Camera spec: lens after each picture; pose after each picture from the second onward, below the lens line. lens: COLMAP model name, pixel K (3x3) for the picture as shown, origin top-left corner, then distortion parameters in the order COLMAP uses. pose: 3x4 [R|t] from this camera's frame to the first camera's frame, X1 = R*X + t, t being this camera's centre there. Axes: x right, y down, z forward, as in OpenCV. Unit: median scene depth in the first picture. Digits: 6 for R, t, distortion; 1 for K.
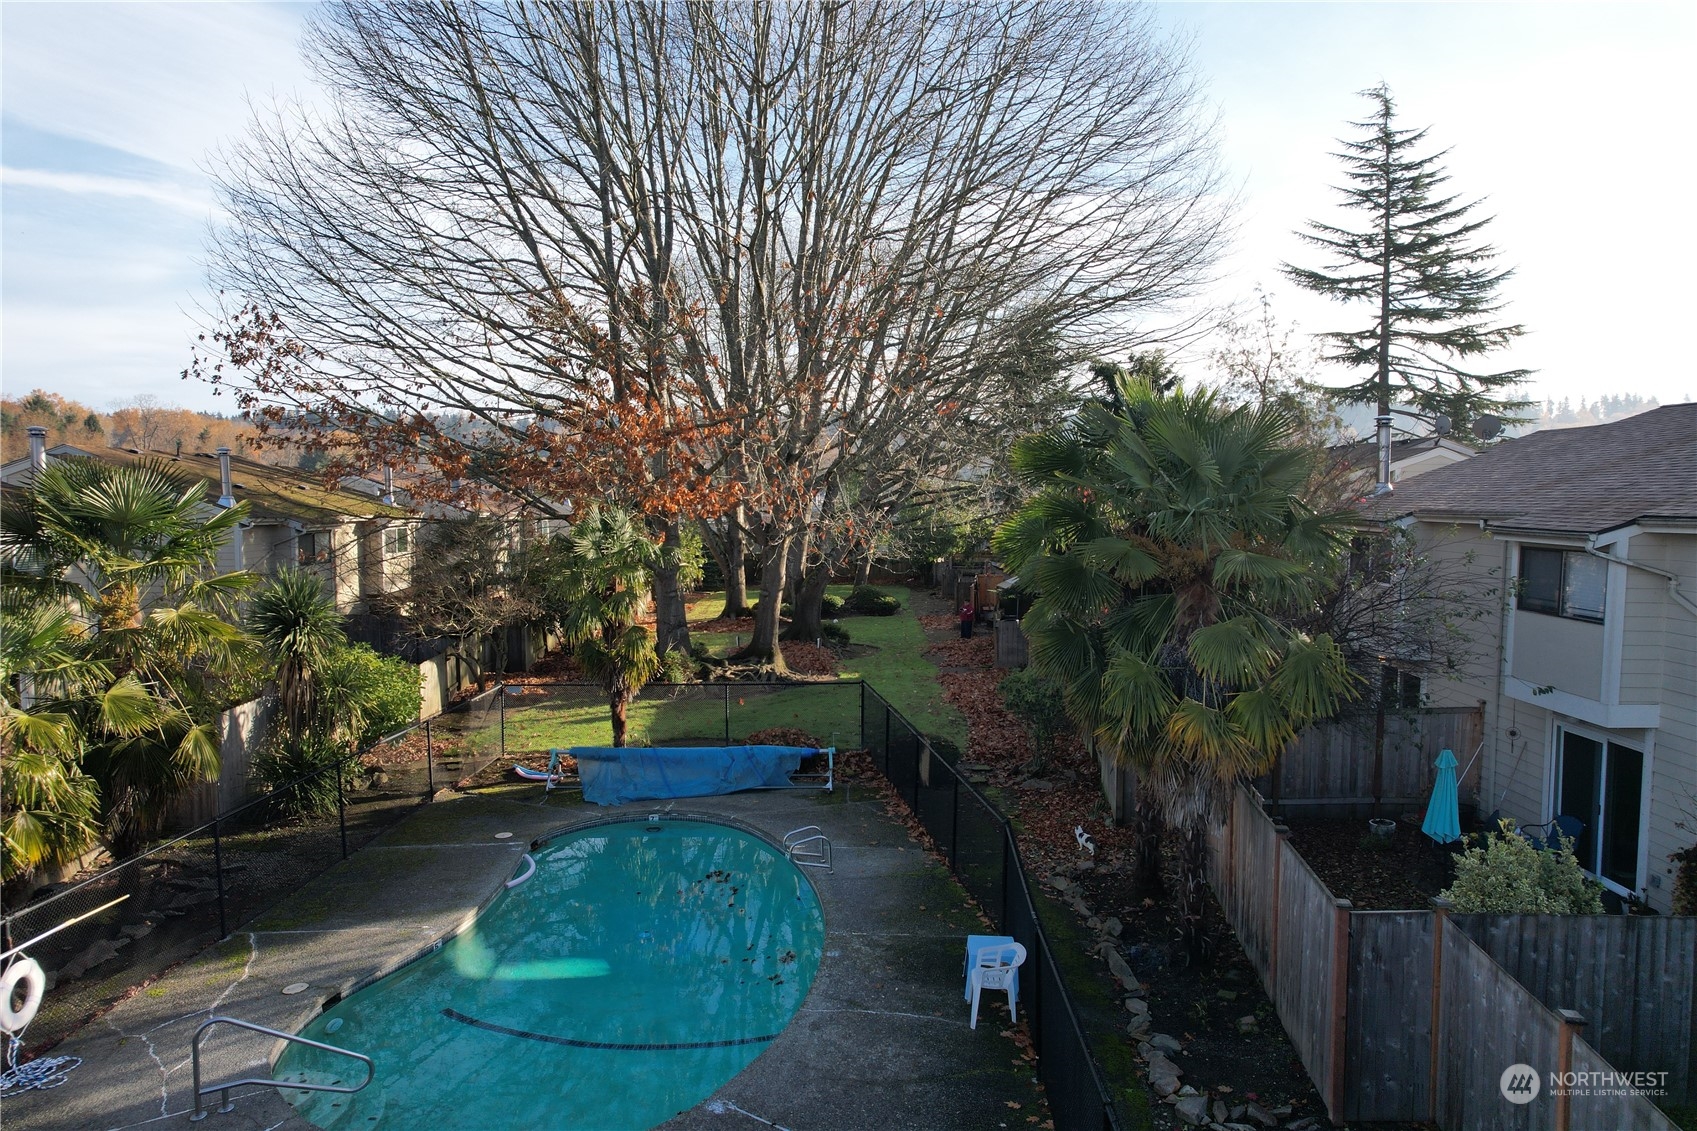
lens RADIAL K [[1085.8, 0, 848.5], [0, 1085.8, 565.5], [0, 0, 1]] dist [-0.093328, 0.094424]
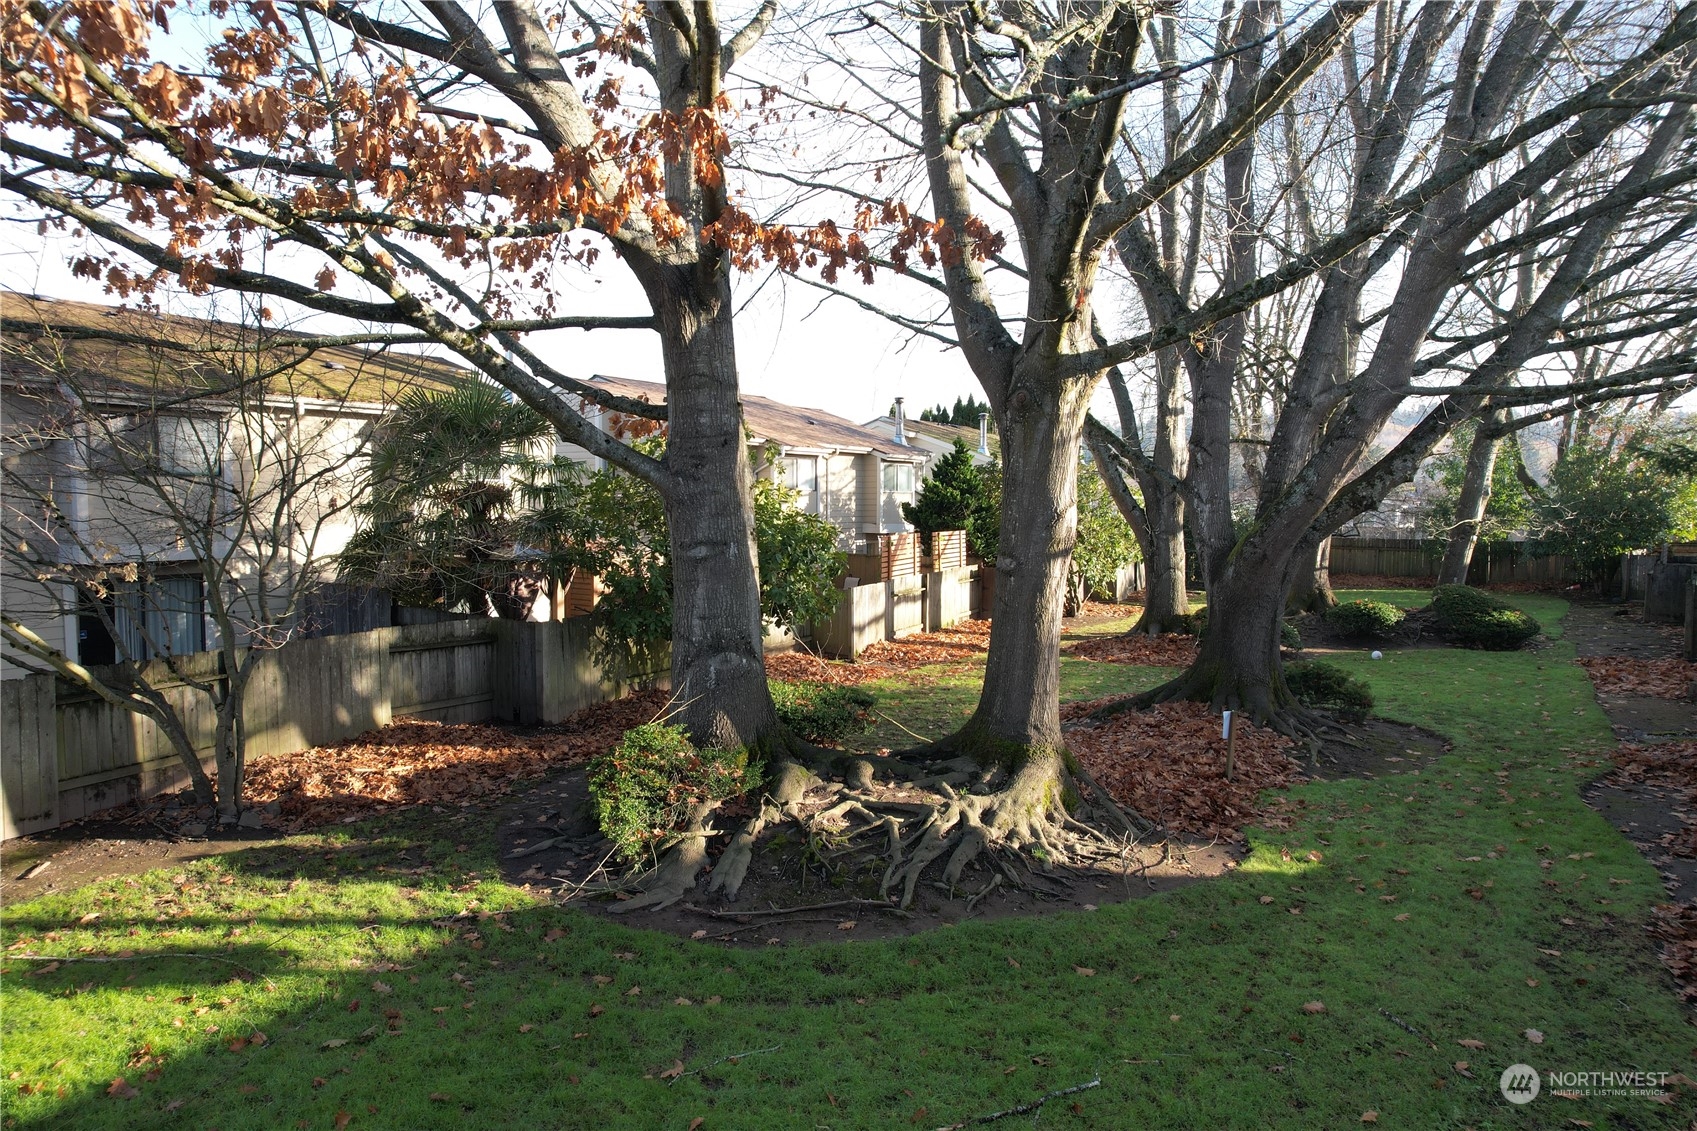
lens RADIAL K [[1085.8, 0, 848.5], [0, 1085.8, 565.5], [0, 0, 1]] dist [-0.093328, 0.094424]
pose [[0.853458, 0.032944, -0.520119, 0.031493], [-0.035097, 0.999368, 0.005708, 0.016774], [0.519978, 0.013383, 0.854075, 0.457549]]
